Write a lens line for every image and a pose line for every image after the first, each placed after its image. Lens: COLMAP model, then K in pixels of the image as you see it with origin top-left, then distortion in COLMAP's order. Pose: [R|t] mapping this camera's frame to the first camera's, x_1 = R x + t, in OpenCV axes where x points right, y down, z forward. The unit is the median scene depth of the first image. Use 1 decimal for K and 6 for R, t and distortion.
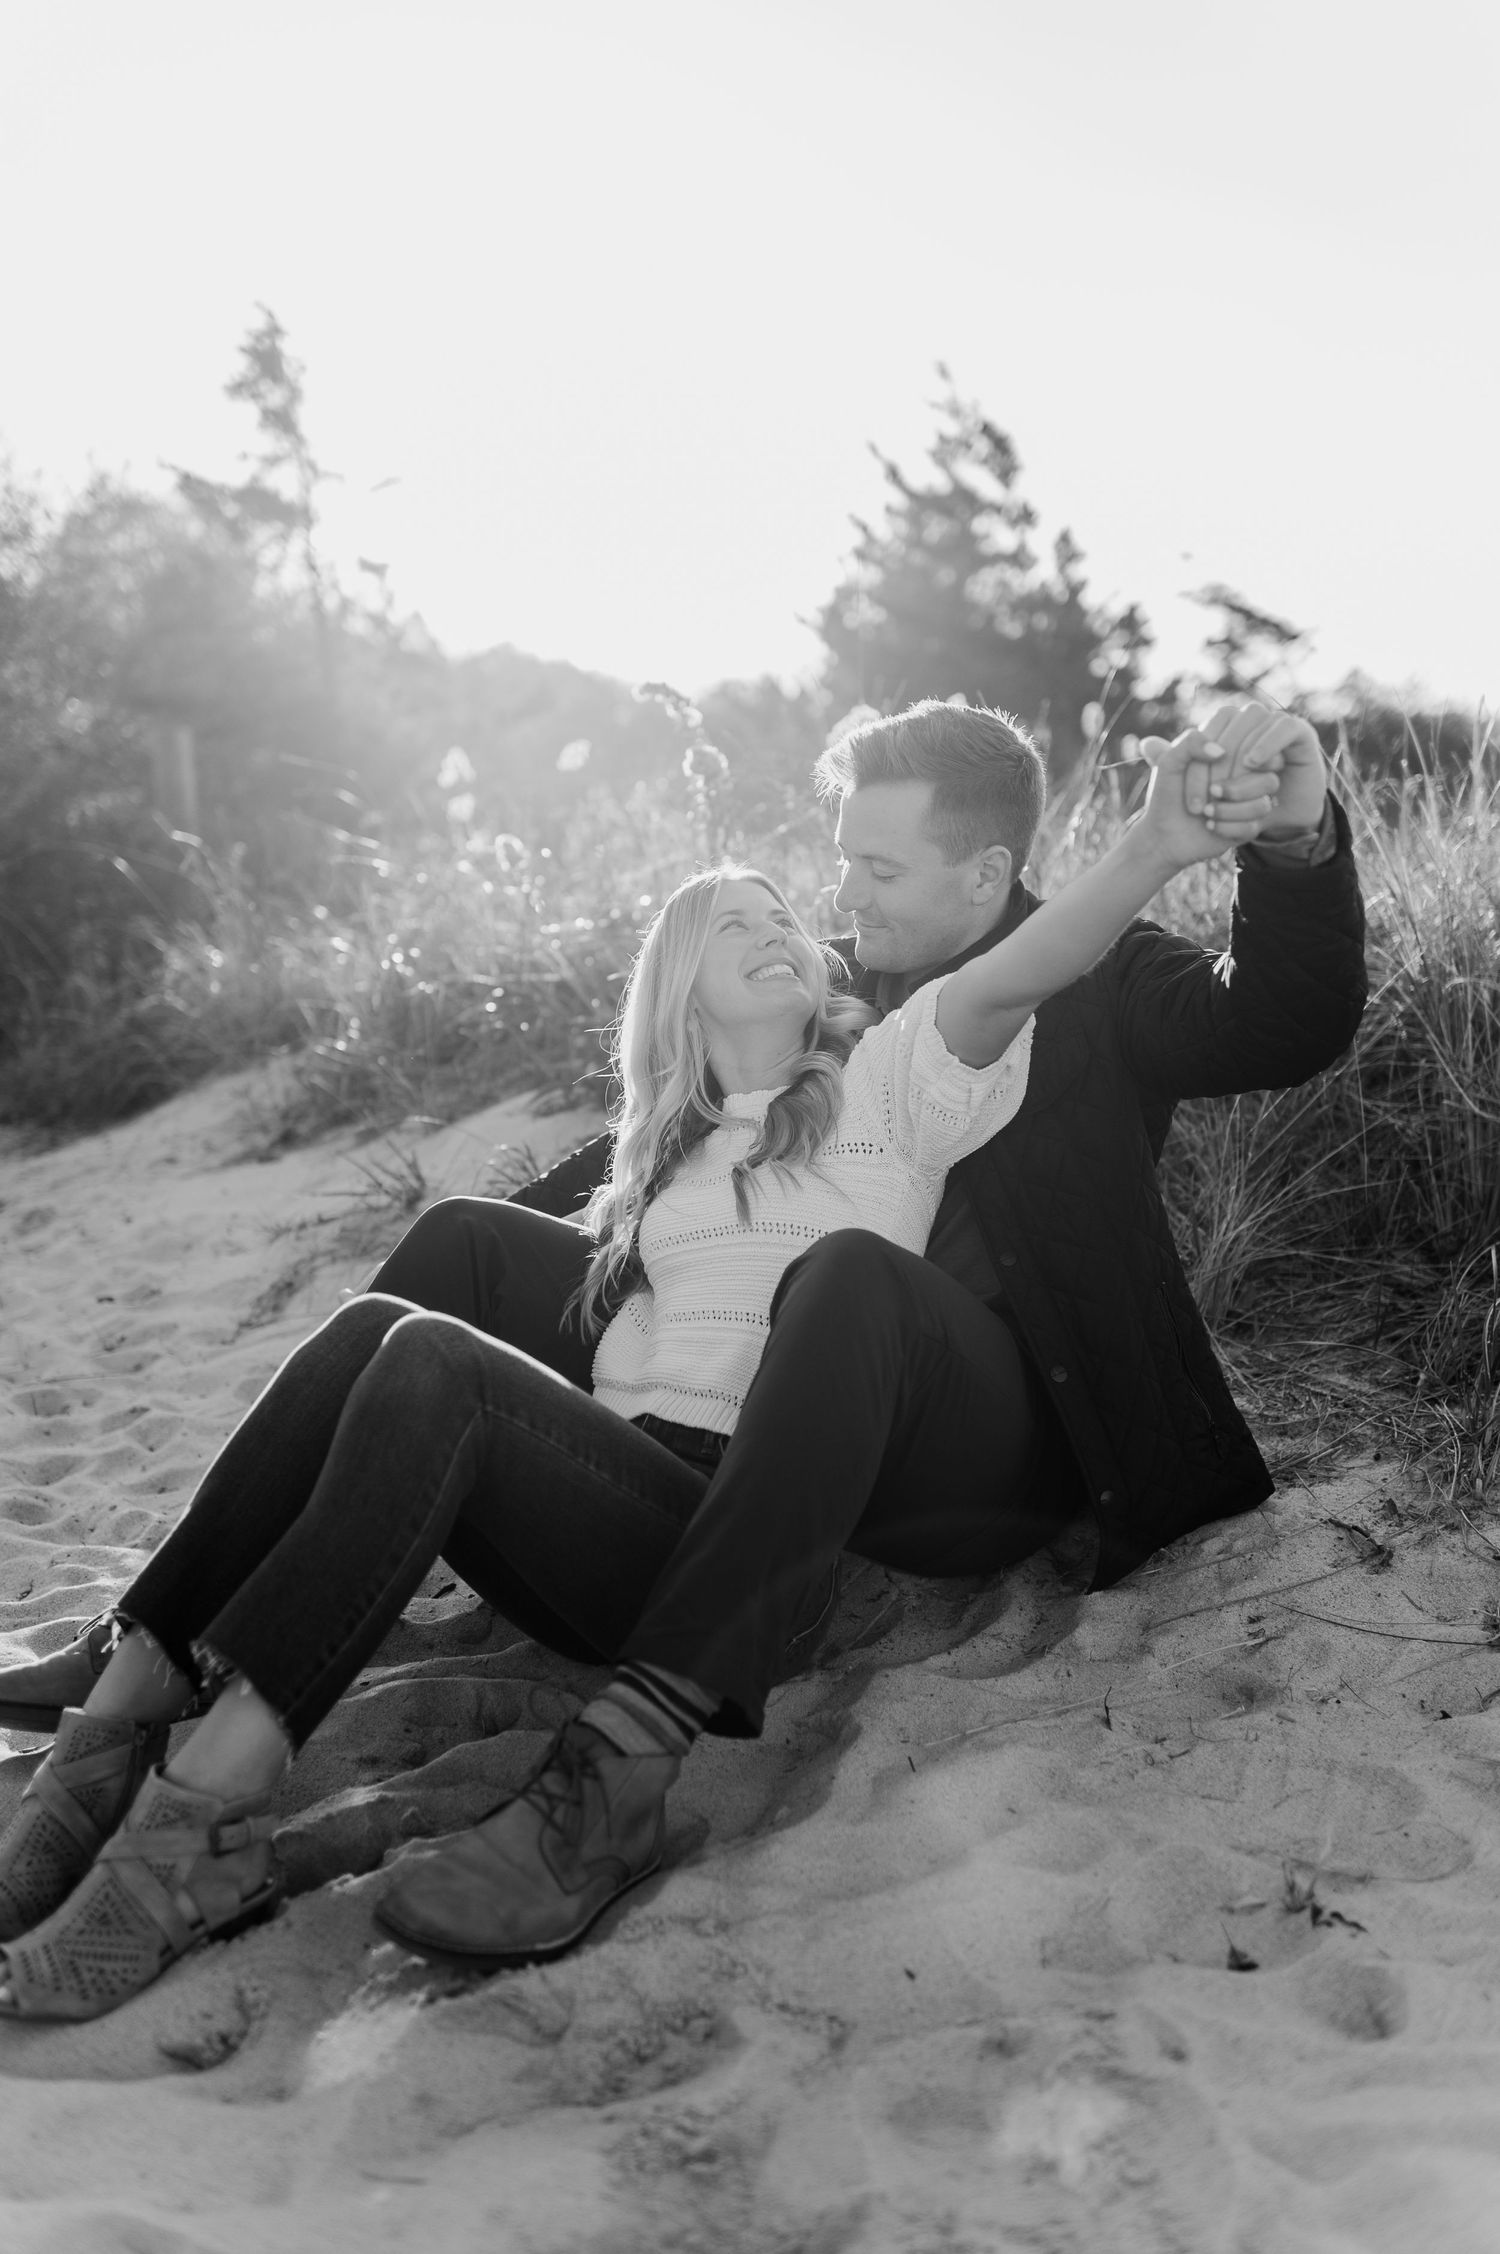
lens RADIAL K [[2252.0, 0, 750.0], [0, 2252.0, 1127.0], [0, 0, 1]] dist [0.007917, -0.014771]
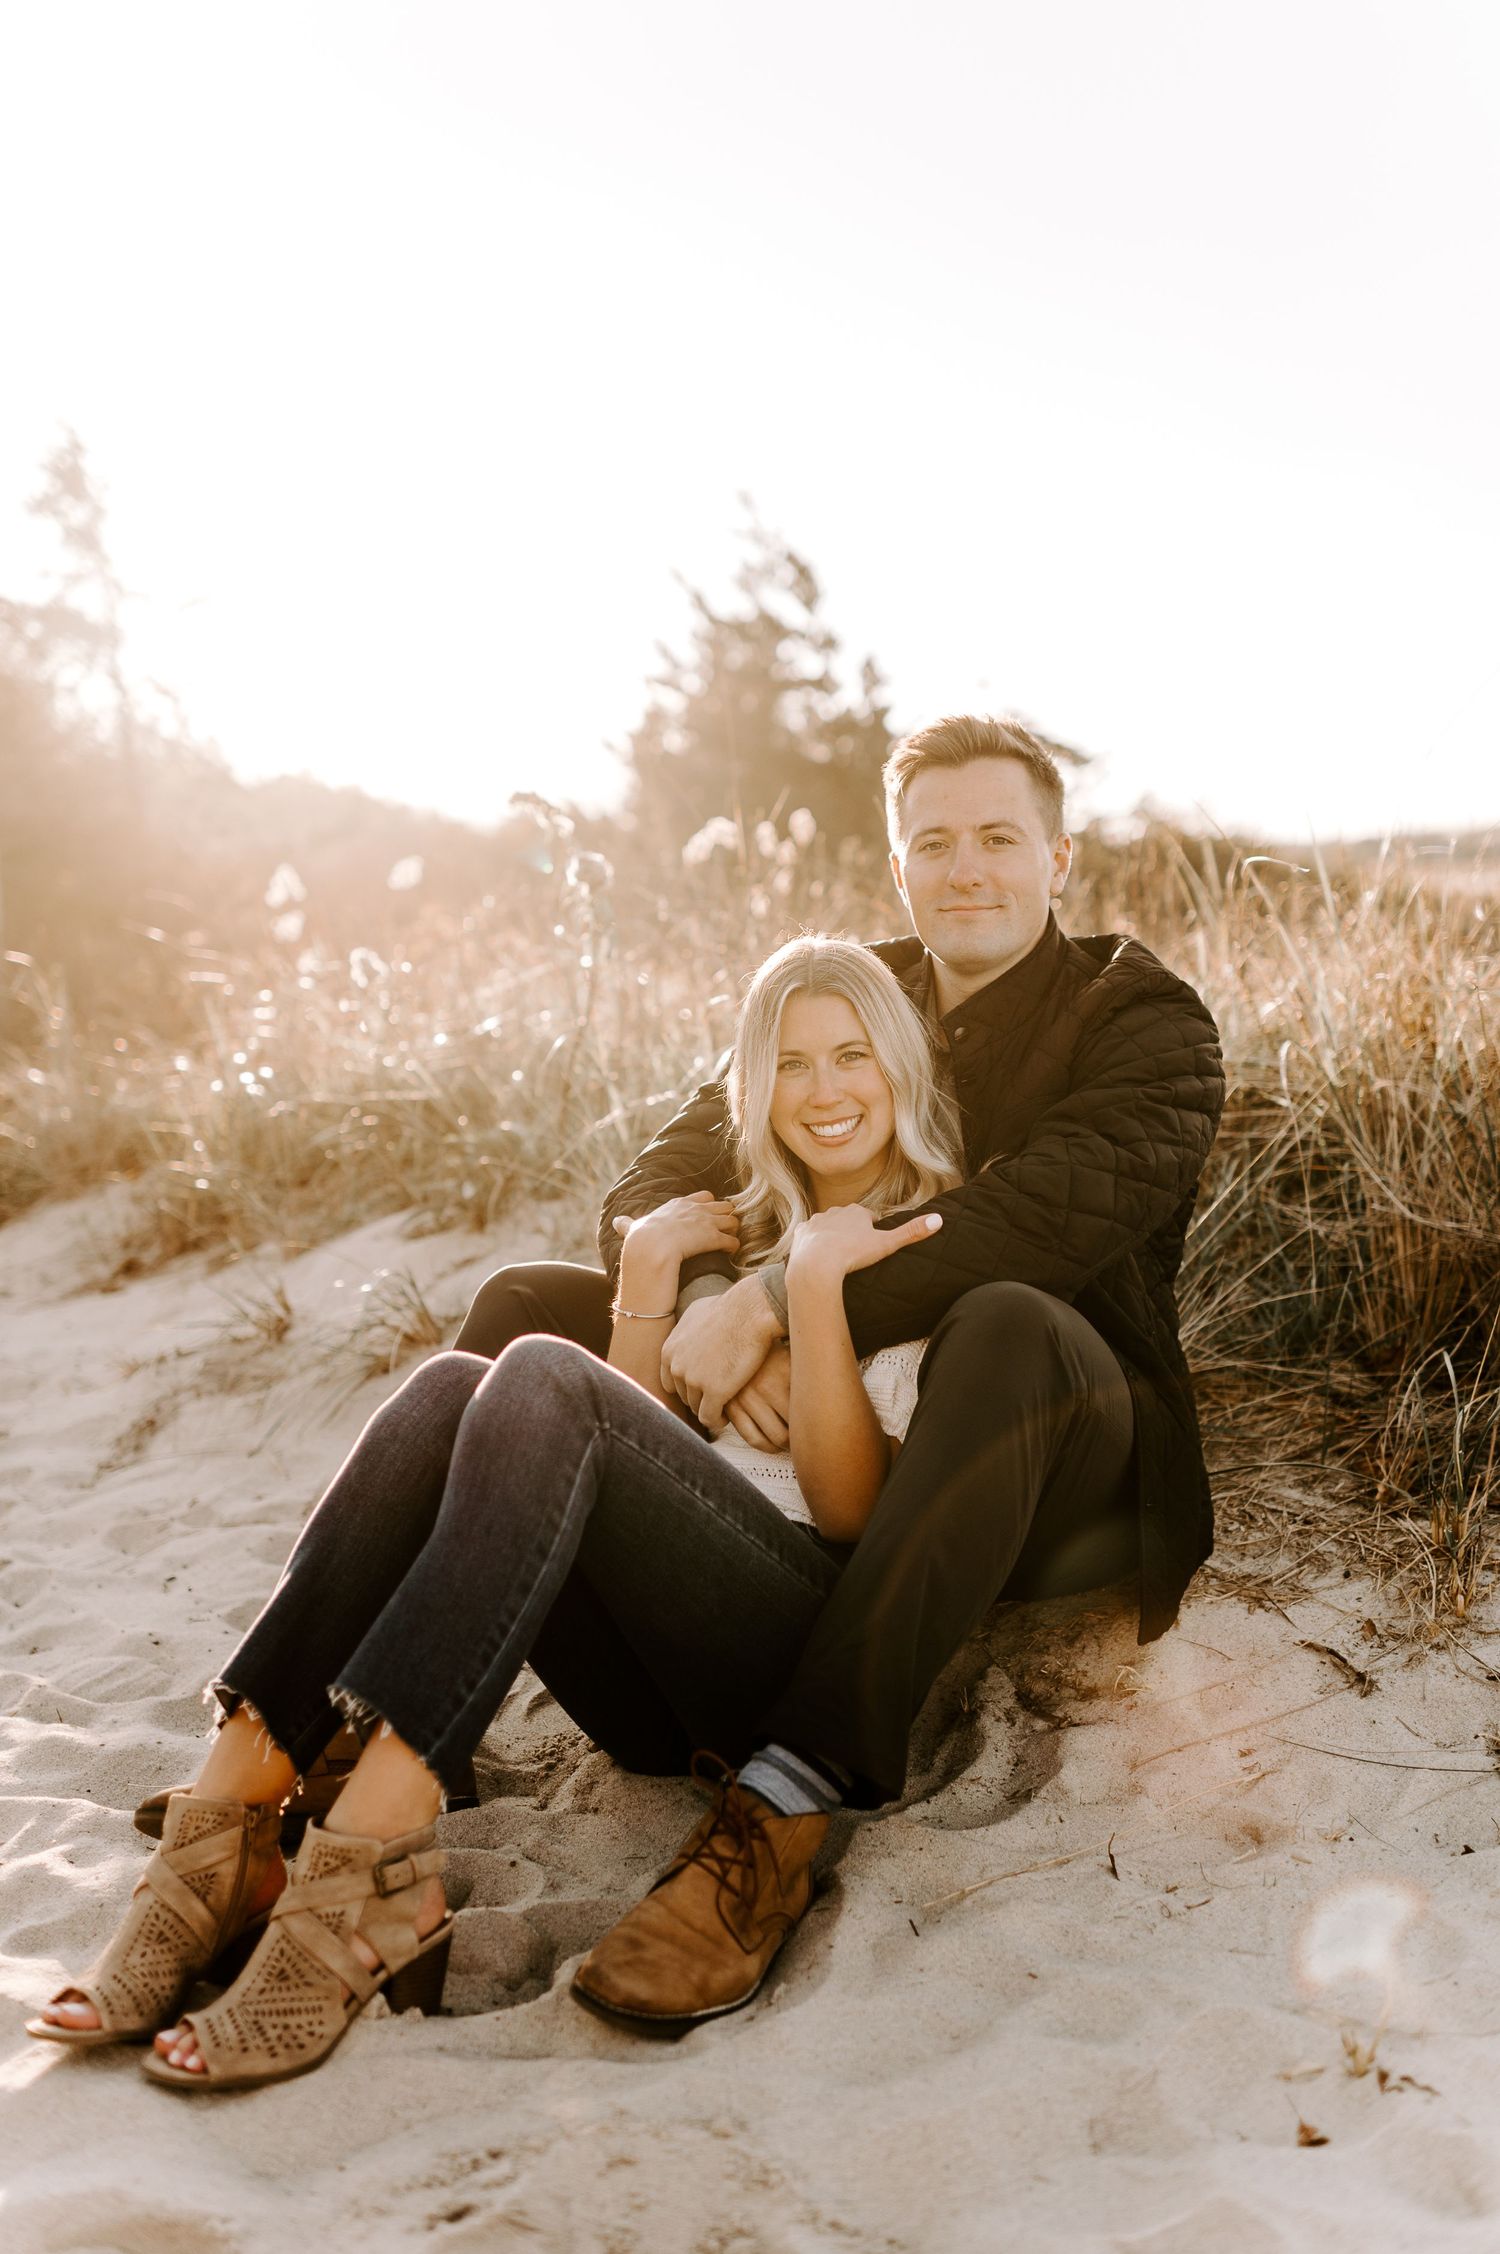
lens RADIAL K [[2251.9, 0, 737.8], [0, 2251.9, 1125.6], [0, 0, 1]] dist [0.009426, -0.013944]
pose [[0.996198, -0.013056, 0.086138, -0.051630], [0.017807, 0.998349, -0.054618, 0.002401], [-0.085283, 0.055944, 0.994785, 0.046340]]
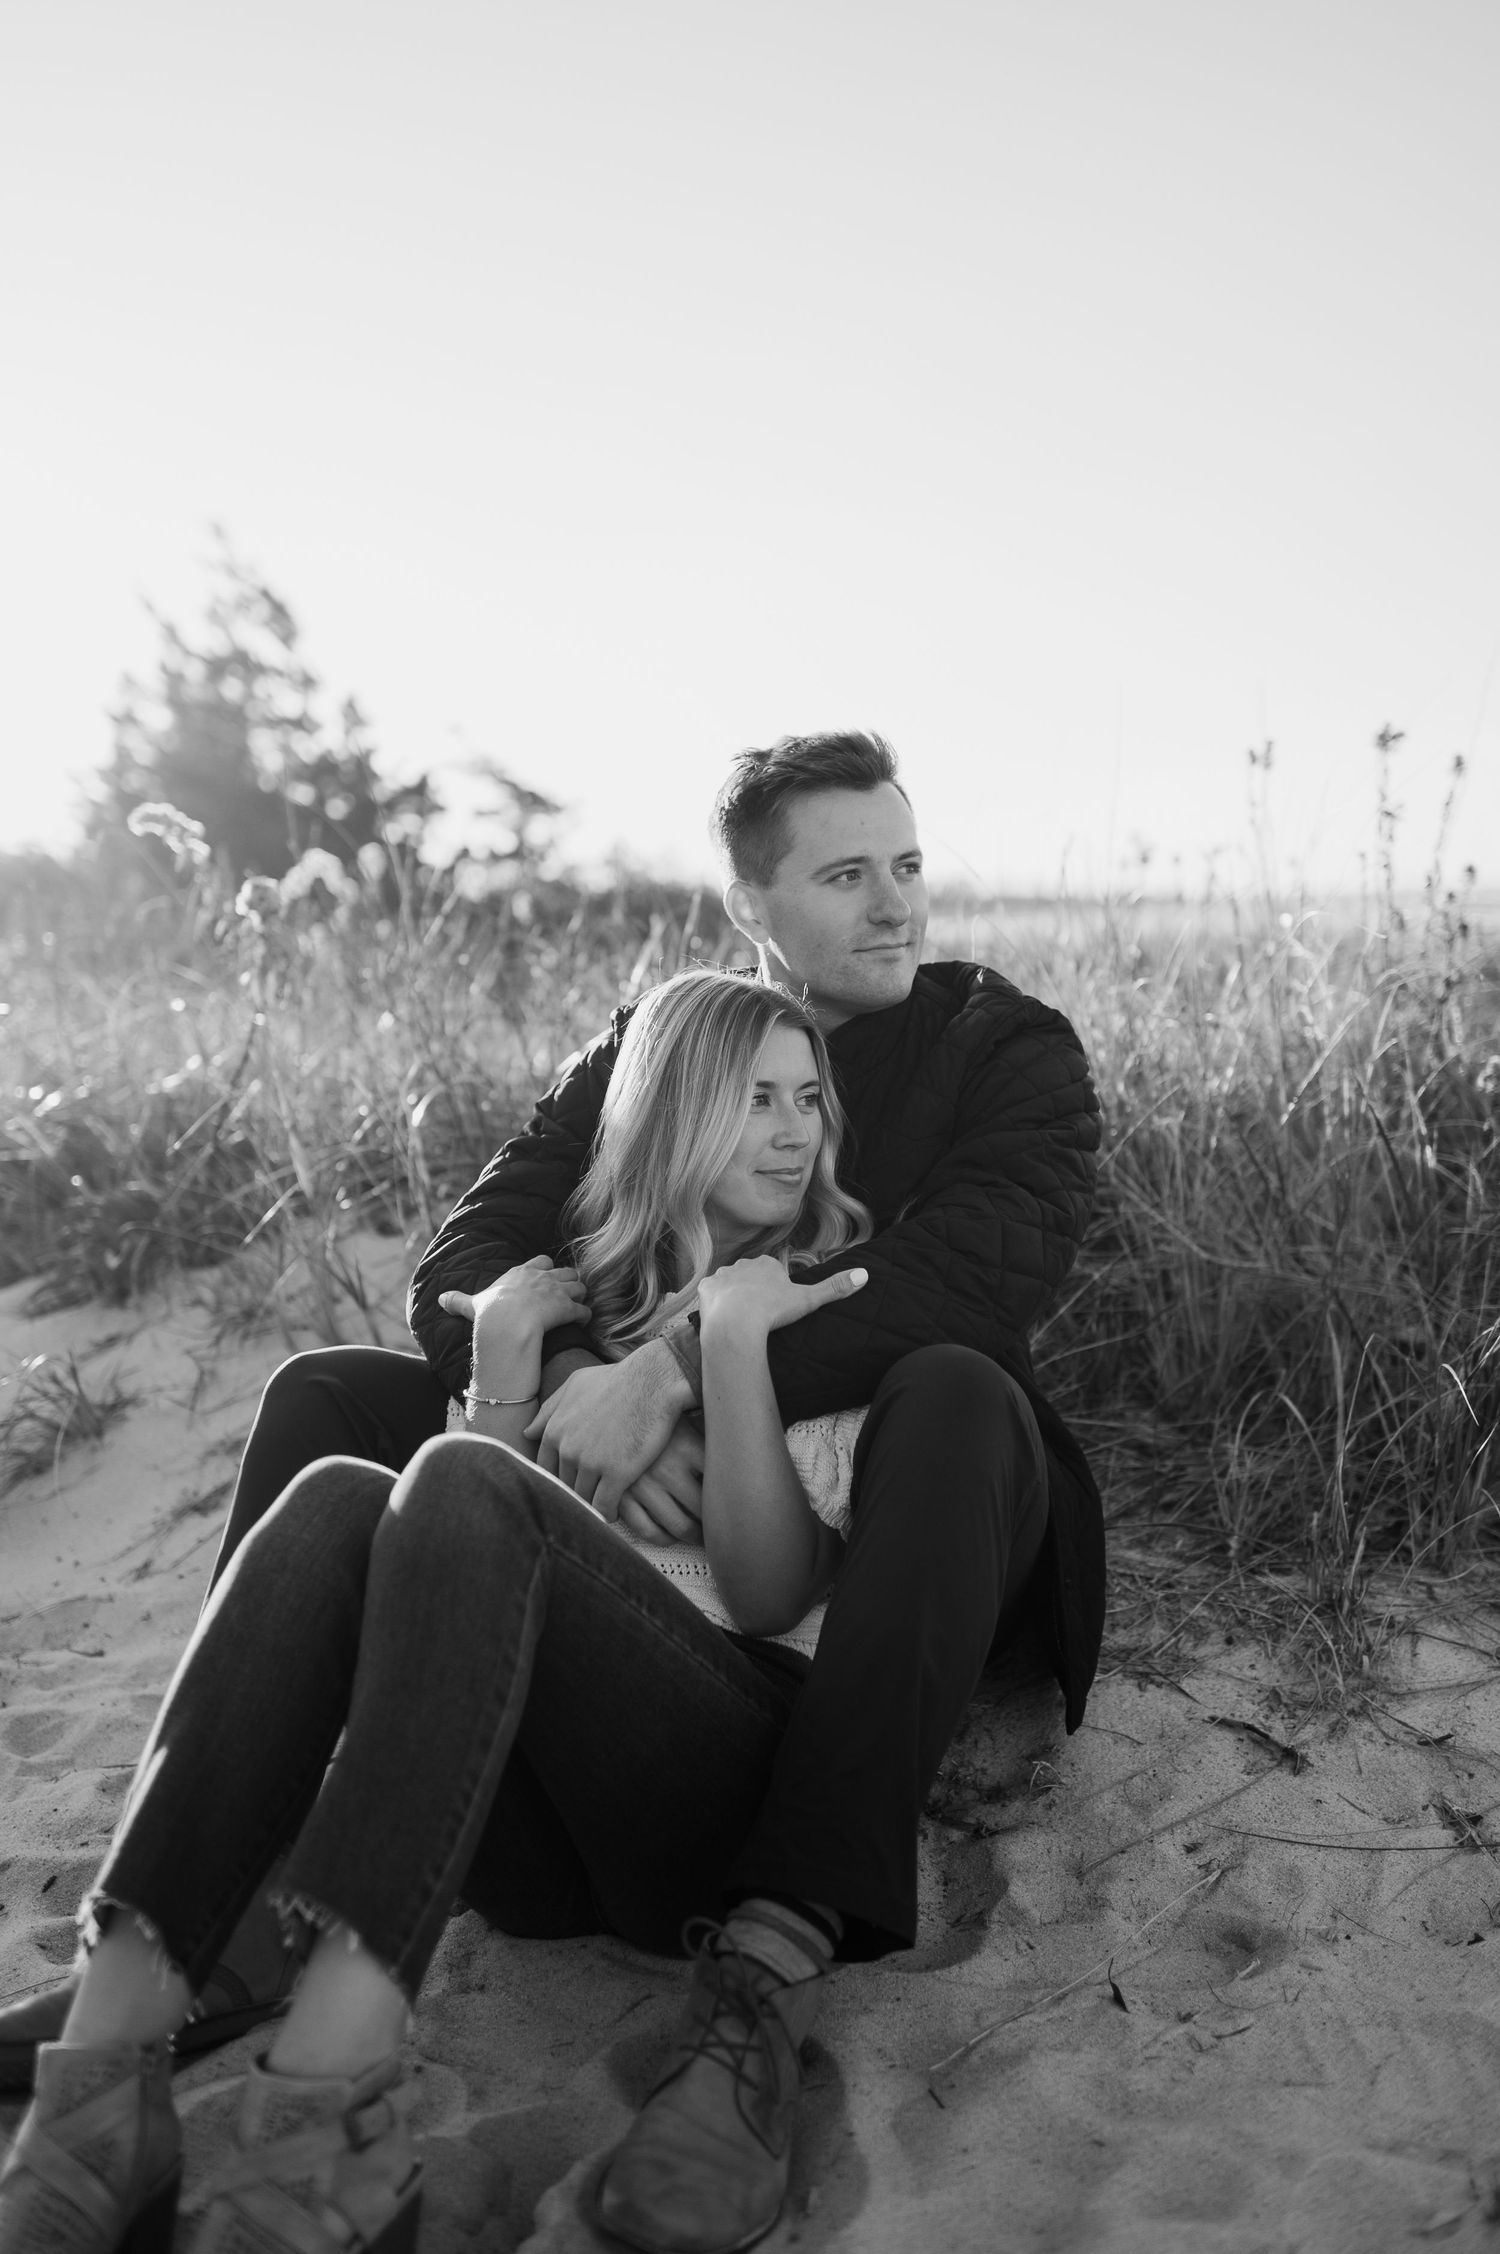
lens RADIAL K [[2251.9, 0, 737.8], [0, 2251.9, 1125.6], [0, 0, 1]] dist [0.009426, -0.013944]
pose [[0.944003, -0.026942, 0.328835, -0.170004], [0.052103, 0.996328, -0.067945, -0.007384], [-0.325797, 0.081274, 0.941940, 0.164374]]
